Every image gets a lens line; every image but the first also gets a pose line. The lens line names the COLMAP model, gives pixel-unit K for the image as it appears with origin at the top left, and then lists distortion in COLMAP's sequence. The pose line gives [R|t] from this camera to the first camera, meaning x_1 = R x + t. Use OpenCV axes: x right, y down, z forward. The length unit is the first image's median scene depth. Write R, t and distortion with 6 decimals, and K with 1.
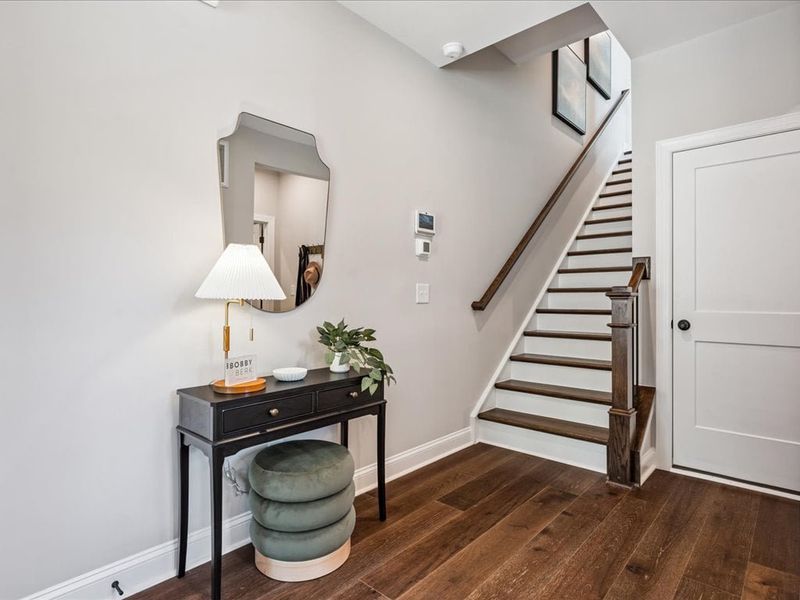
lens RADIAL K [[401.1, 0, 401.2], [0, 401.1, 303.4], [0, 0, 1]] dist [-0.000789, 0.000136]
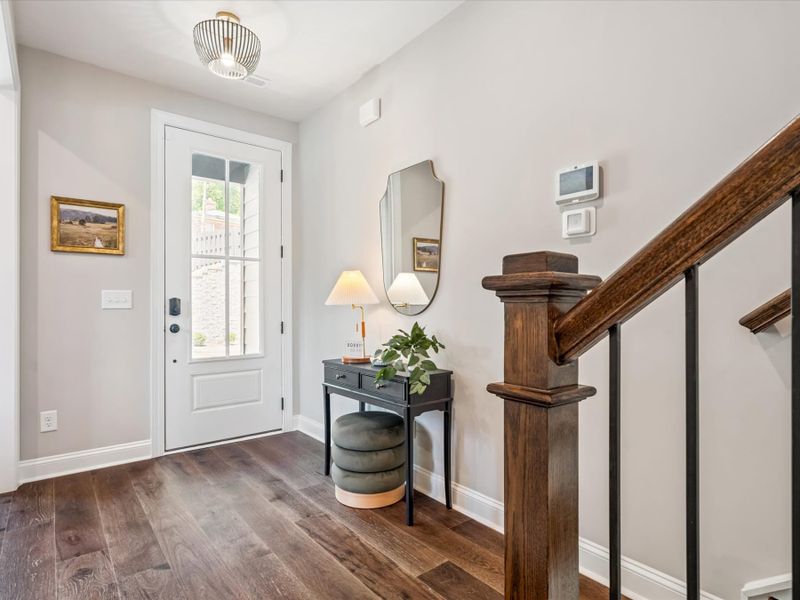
lens RADIAL K [[401.1, 0, 401.2], [0, 401.1, 303.4], [0, 0, 1]] dist [-0.000789, 0.000136]
pose [[-0.068388, -0.000402, -0.997659, 1.075080], [-0.004755, 0.999989, -0.000077, -0.016856], [0.997647, 0.004739, -0.068390, 1.169373]]
